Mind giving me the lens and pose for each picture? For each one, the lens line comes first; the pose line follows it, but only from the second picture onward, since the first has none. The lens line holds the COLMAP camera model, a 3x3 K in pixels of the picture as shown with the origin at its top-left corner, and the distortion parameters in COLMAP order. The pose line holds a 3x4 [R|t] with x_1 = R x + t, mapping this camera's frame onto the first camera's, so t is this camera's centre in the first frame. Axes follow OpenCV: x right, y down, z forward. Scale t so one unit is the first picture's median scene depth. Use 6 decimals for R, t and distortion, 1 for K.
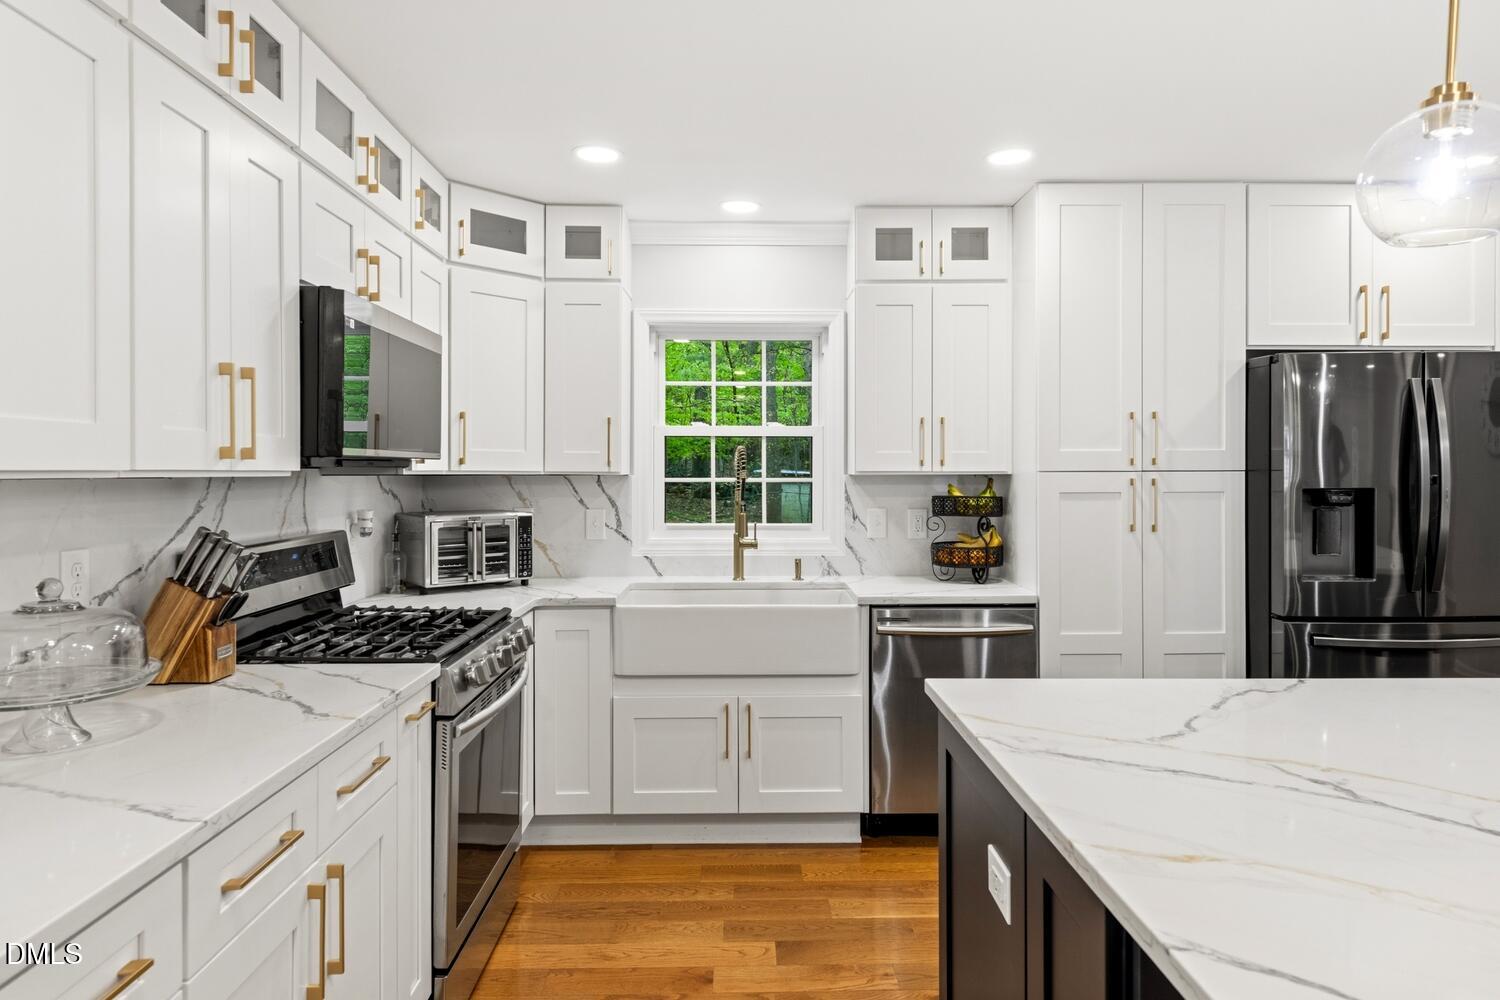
lens RADIAL K [[902.6, 0, 731.8], [0, 902.6, 471.3], [0, 0, 1]] dist [0.013332, -0.000310]
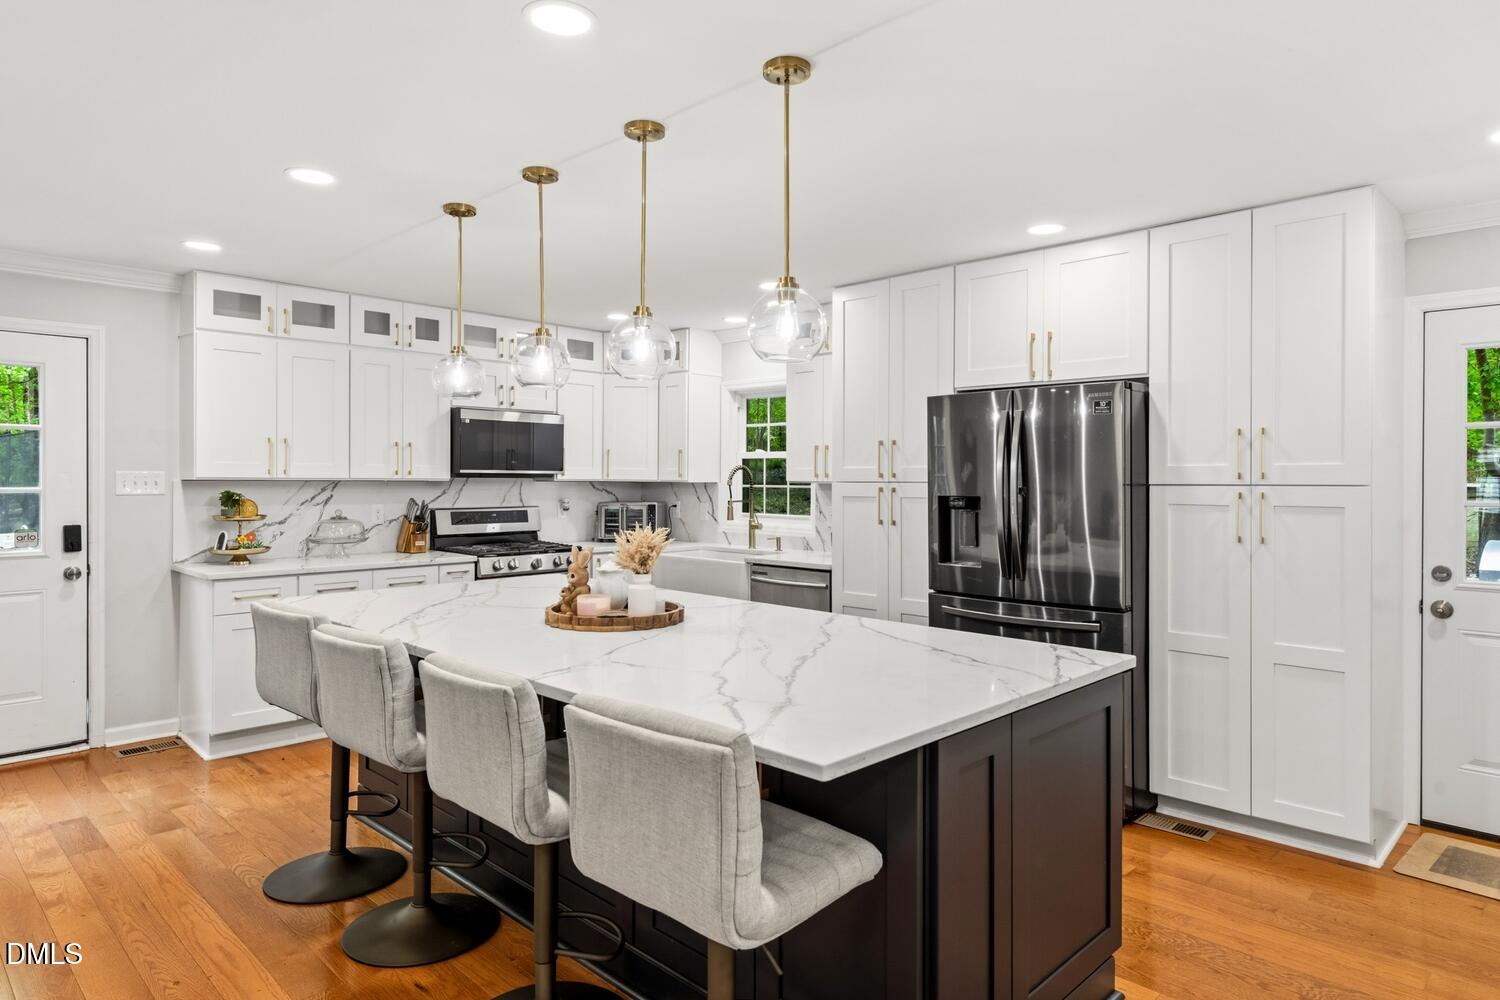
lens RADIAL K [[902.6, 0, 750.6], [0, 902.6, 473.0], [0, 0, 1]] dist [0.013332, -0.000310]
pose [[0.695434, 0.000069, -0.718590, 1.214742], [-0.007014, 0.999953, -0.006692, -0.003005], [0.718556, 0.009694, 0.695402, -0.120355]]
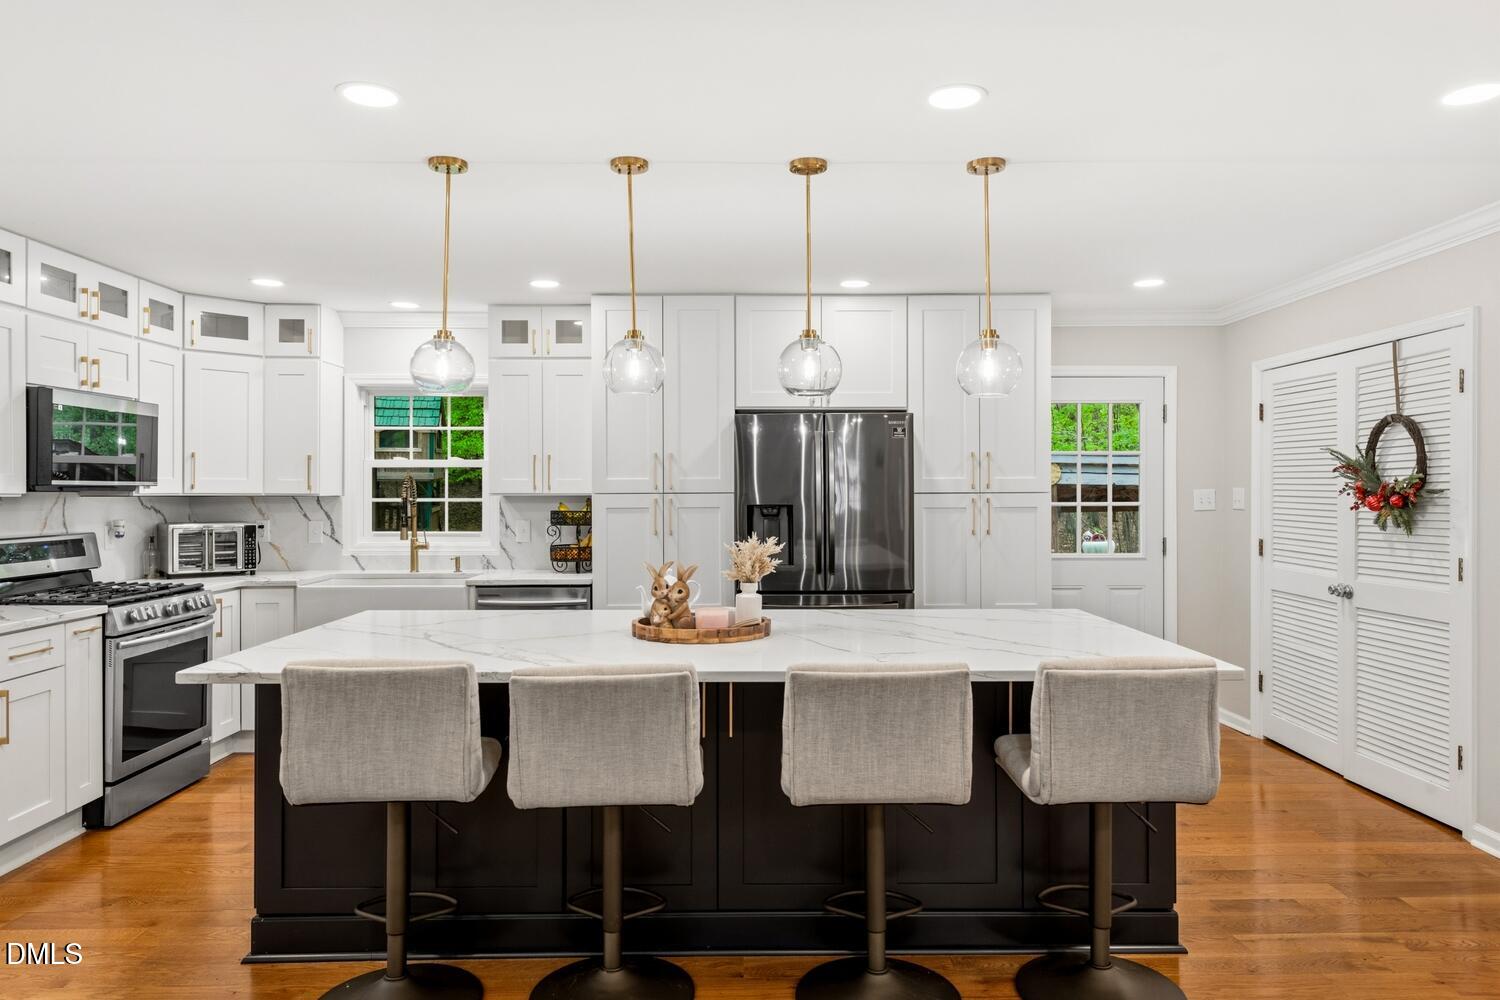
lens RADIAL K [[996.8, 0, 752.4], [0, 996.8, 487.3], [0, 0, 1]] dist [0.015453, -0.008382]
pose [[1.000000, -0.000651, -0.000320, 0.552653], [0.000649, 0.999984, -0.005704, -0.000189], [0.000324, 0.005704, 0.999984, -0.554960]]
